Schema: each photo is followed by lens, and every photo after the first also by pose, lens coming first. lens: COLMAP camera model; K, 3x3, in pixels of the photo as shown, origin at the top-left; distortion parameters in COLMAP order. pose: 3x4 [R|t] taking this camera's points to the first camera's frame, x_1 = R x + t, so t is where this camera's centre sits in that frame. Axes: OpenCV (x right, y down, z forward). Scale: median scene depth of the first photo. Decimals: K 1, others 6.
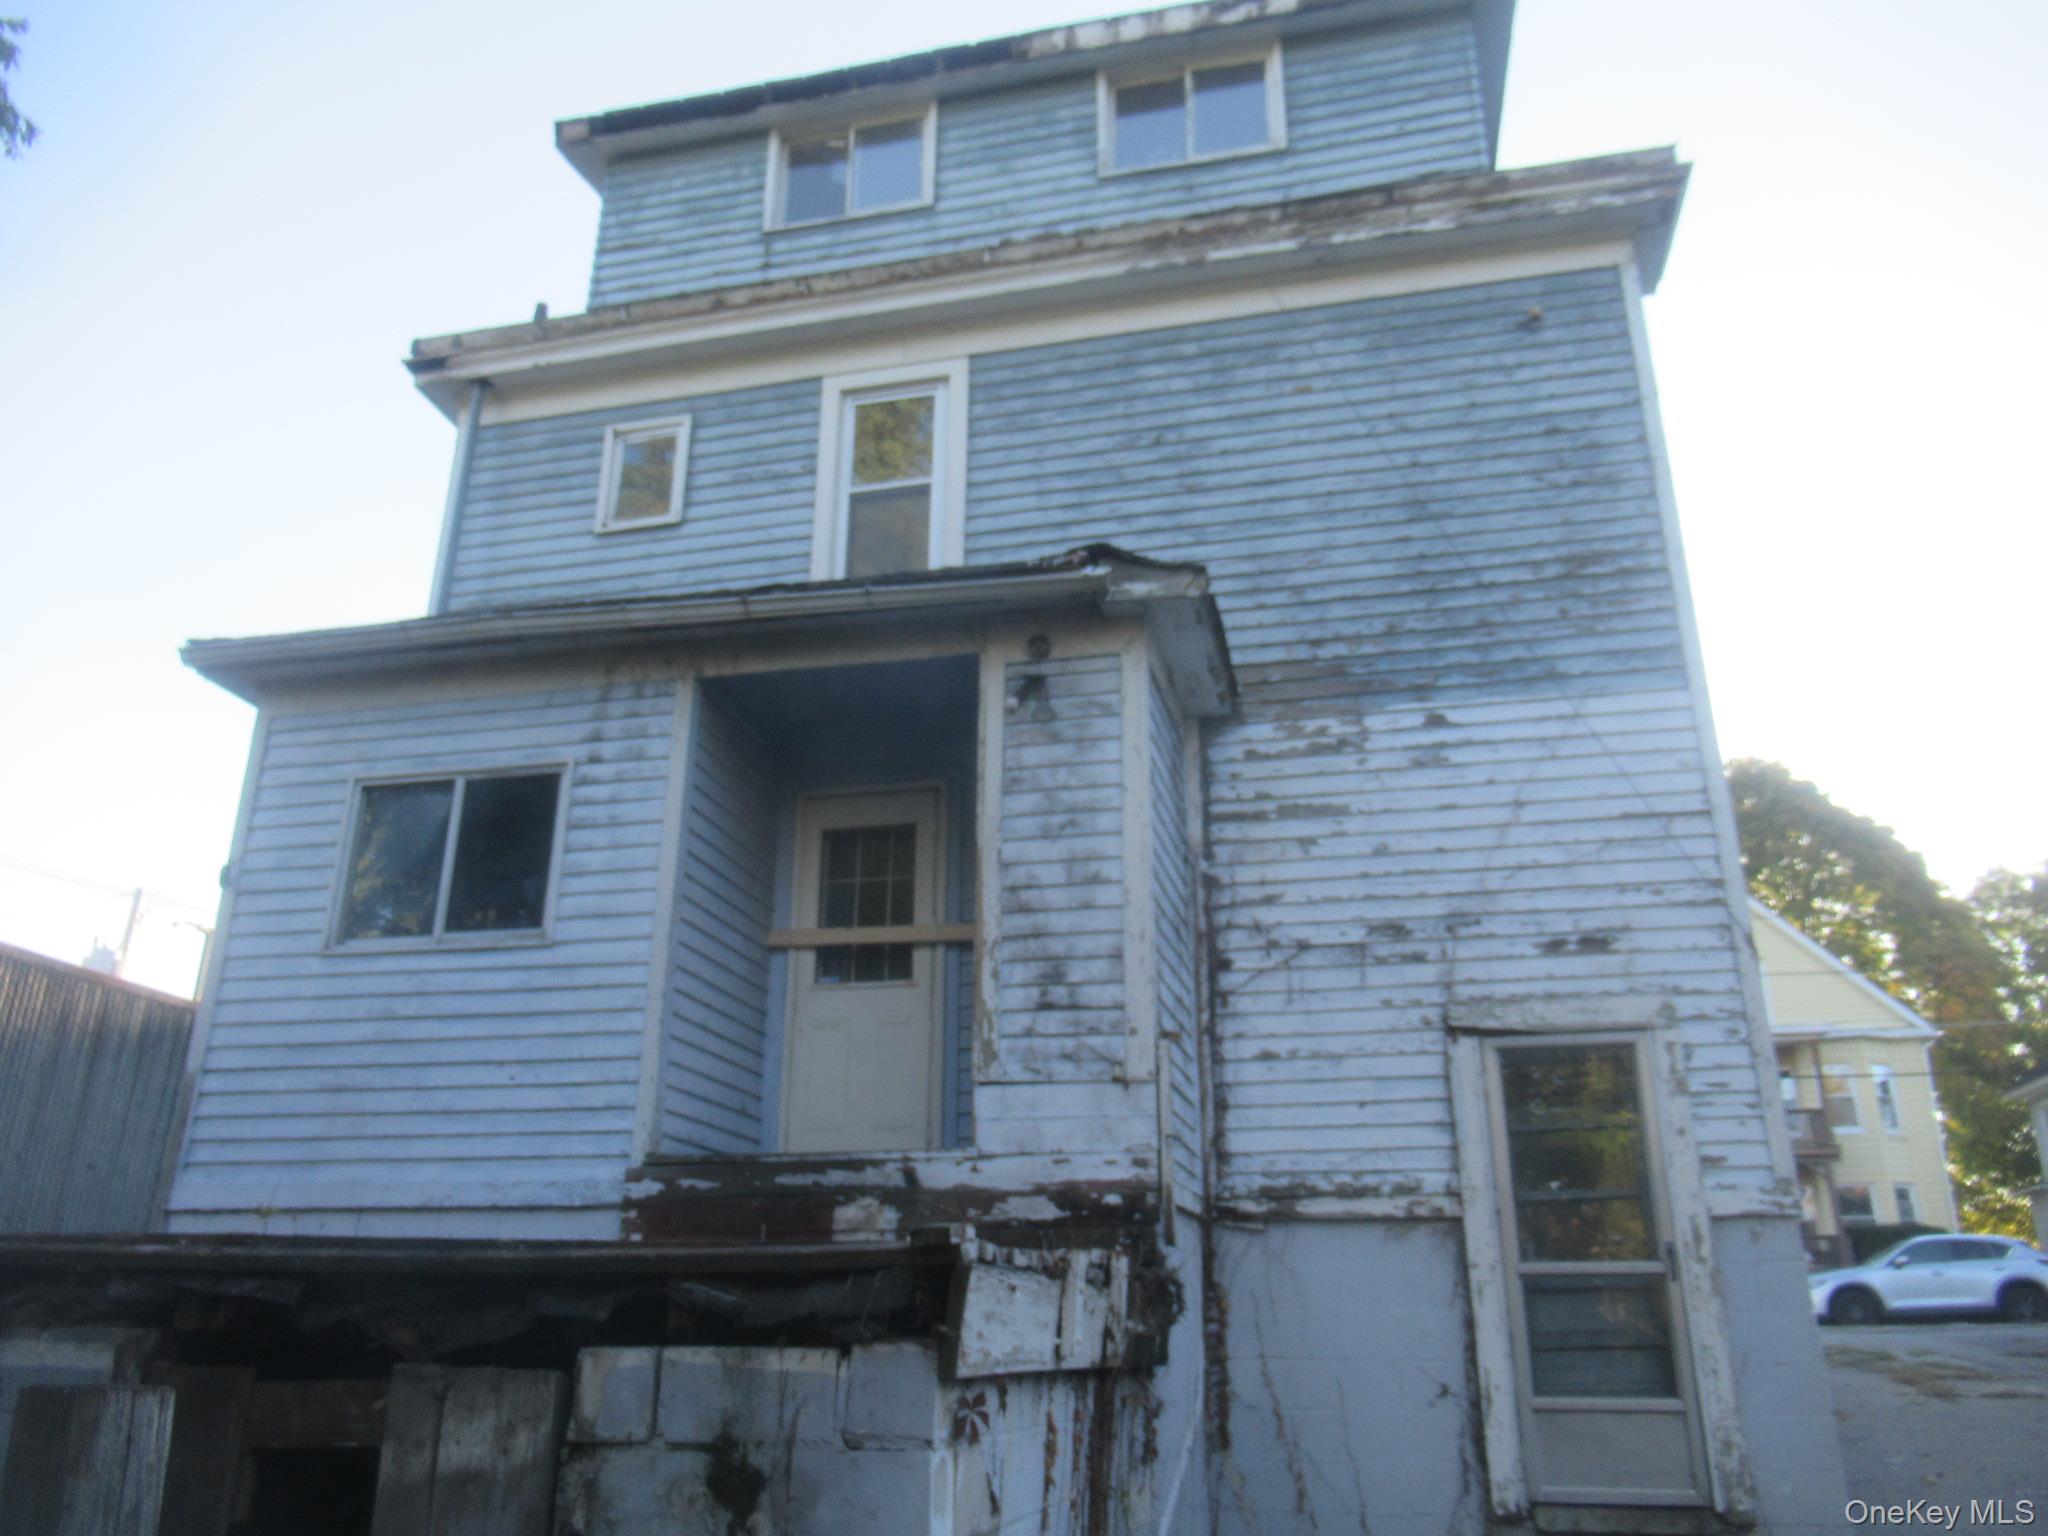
lens RADIAL K [[1498.7, 0, 1020.6], [0, 1498.7, 759.1], [0, 0, 1]] dist [-0.041407, 0.001178]
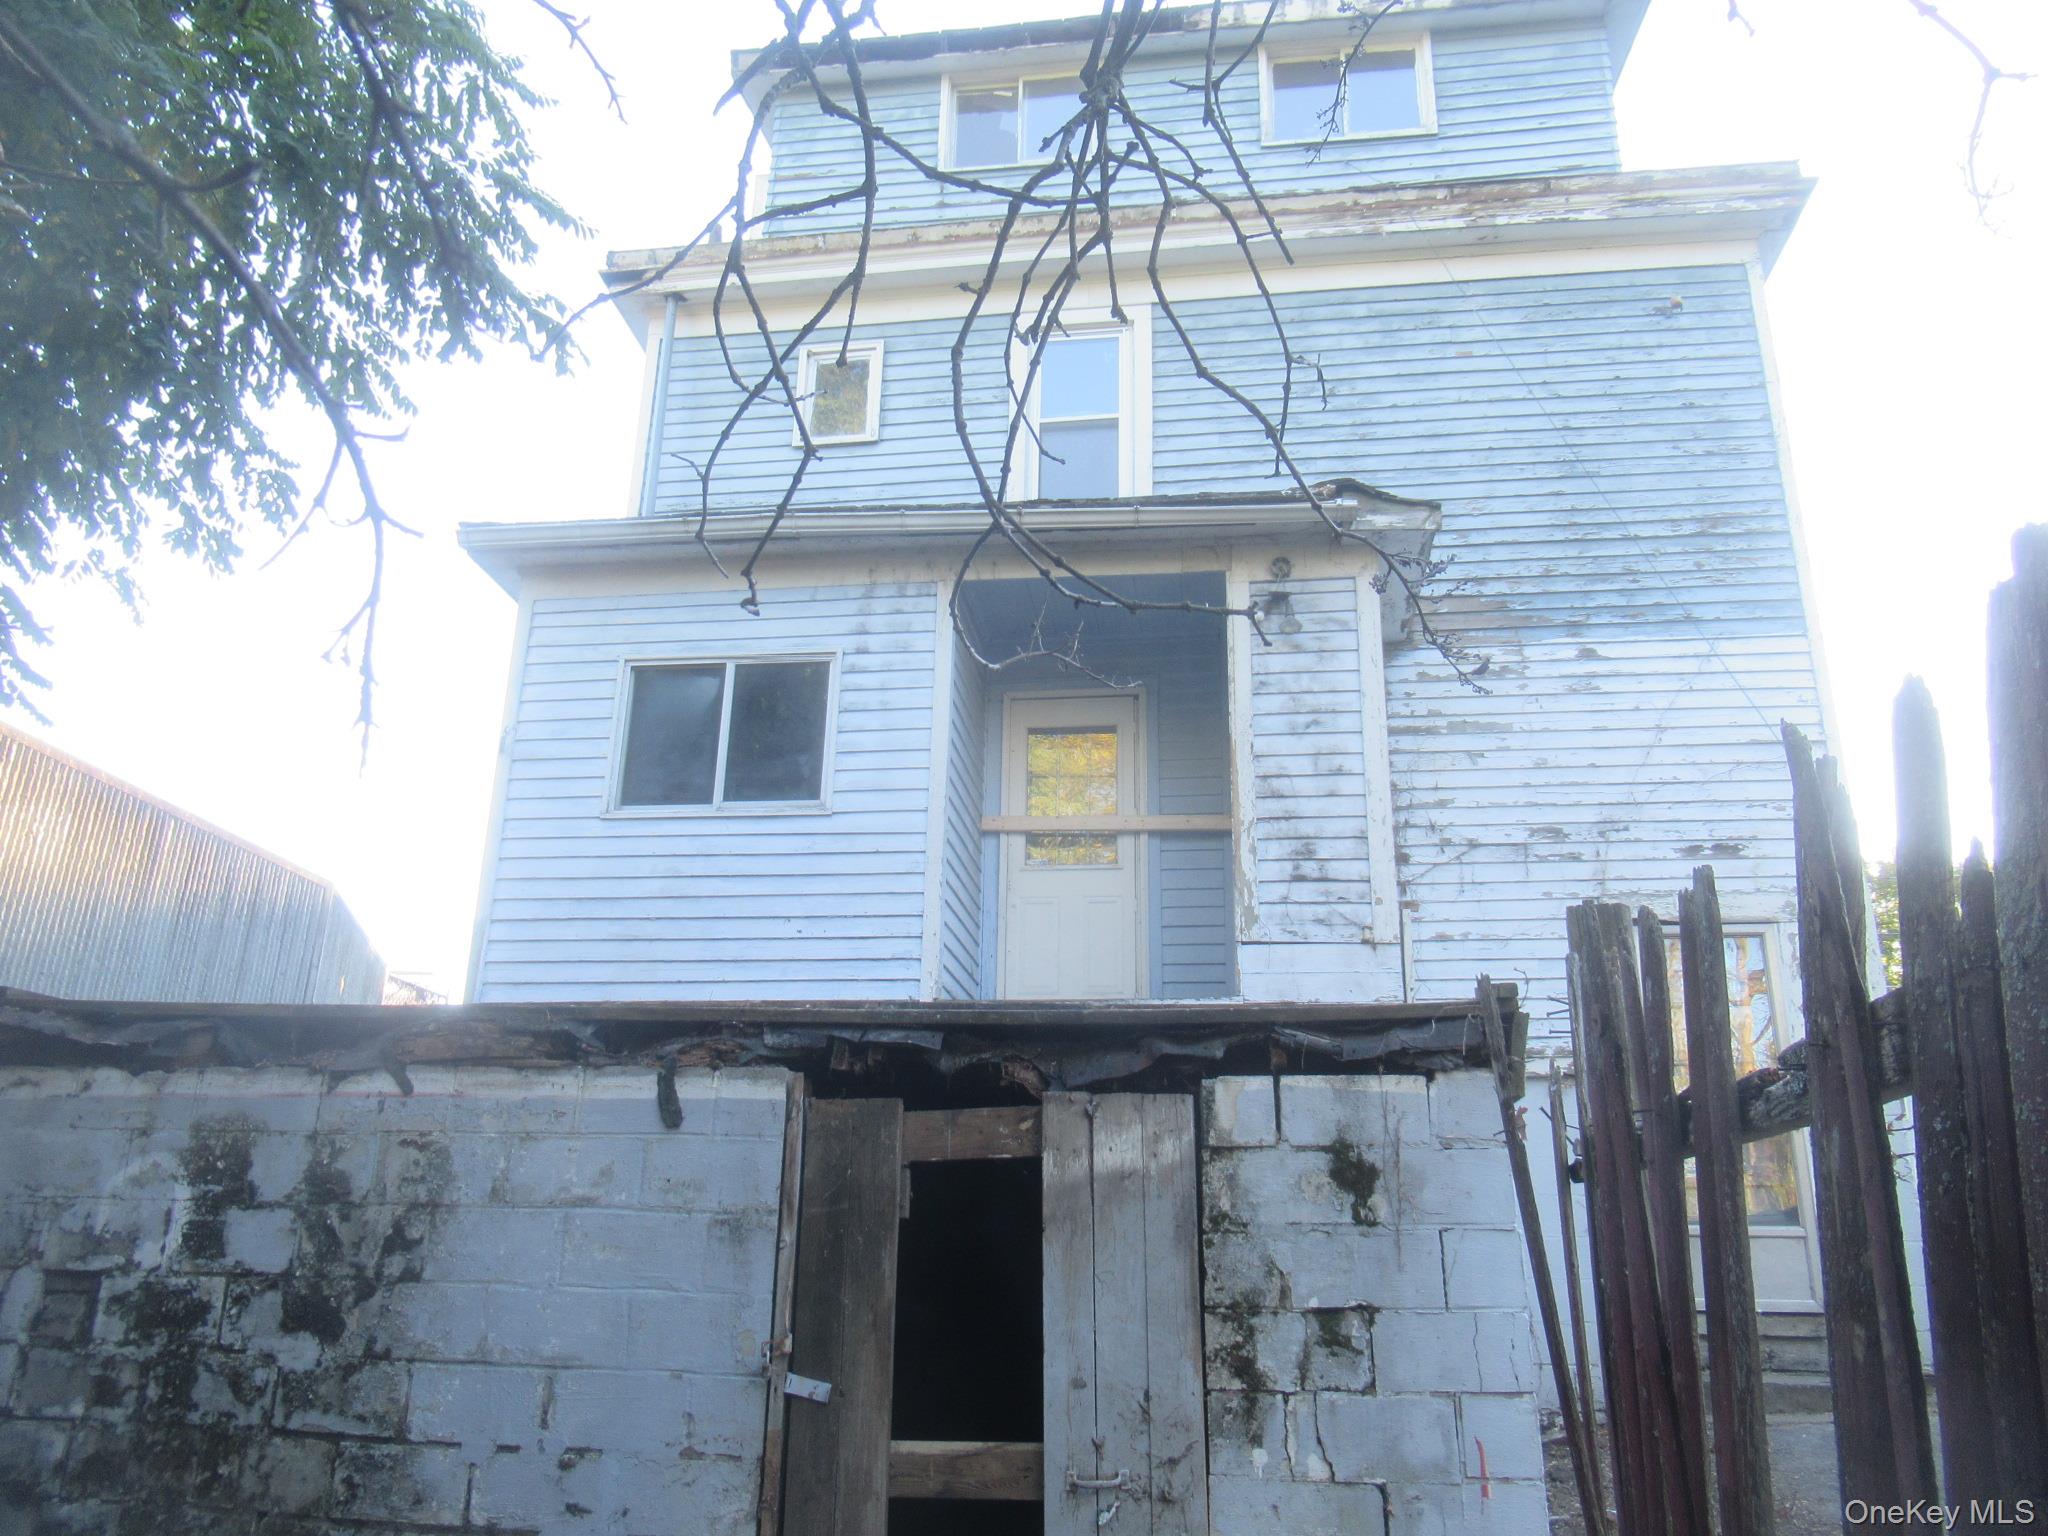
lens RADIAL K [[1490.9, 0, 1024.0], [0, 1490.9, 768.0], [0, 0, 1]] dist [-0.050479, -0.006675]
pose [[0.996512, 0.041868, 0.072181, -0.236441], [-0.044661, 0.998297, 0.037527, 0.039309], [-0.070487, -0.040620, 0.996685, -0.103534]]
